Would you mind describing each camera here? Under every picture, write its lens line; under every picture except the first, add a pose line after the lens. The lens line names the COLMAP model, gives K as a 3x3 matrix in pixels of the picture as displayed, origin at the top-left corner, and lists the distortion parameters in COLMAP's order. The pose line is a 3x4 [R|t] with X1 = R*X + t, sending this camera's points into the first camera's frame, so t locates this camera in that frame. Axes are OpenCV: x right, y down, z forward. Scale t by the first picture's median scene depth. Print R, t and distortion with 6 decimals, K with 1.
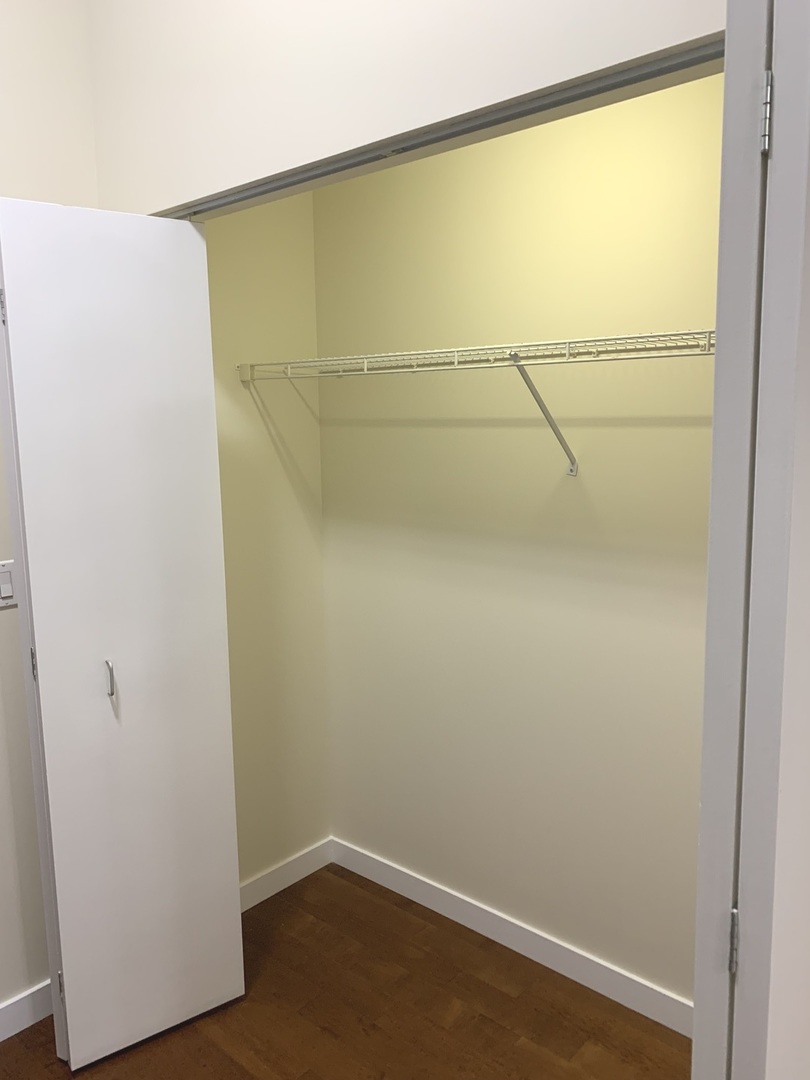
lens RADIAL K [[825.1, 0, 406.1], [0, 825.1, 531.3], [0, 0, 1]] dist [0.012801, -0.013652]
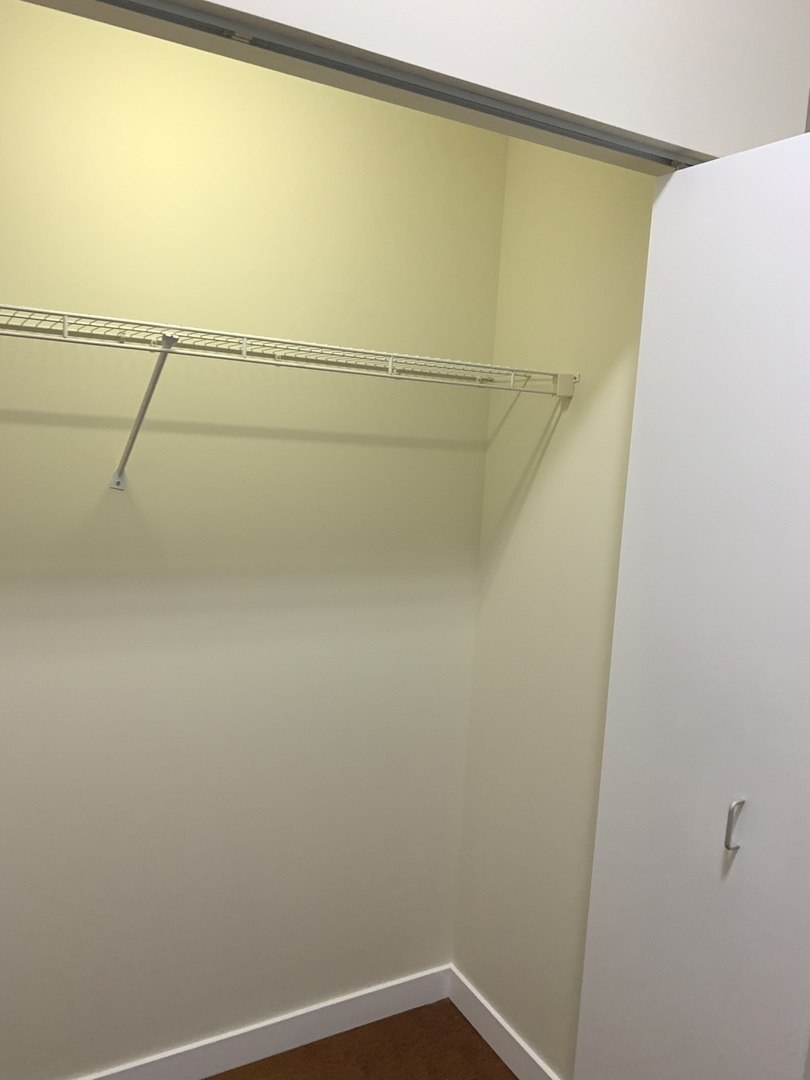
lens RADIAL K [[862.3, 0, 406.2], [0, 862.3, 562.3], [0, 0, 1]] dist [0.213571, -0.253840]
pose [[0.313584, -0.105298, 0.943704, -0.691456], [0.062797, 0.993957, 0.090039, -0.074234], [-0.947482, 0.031027, 0.318301, 0.605353]]
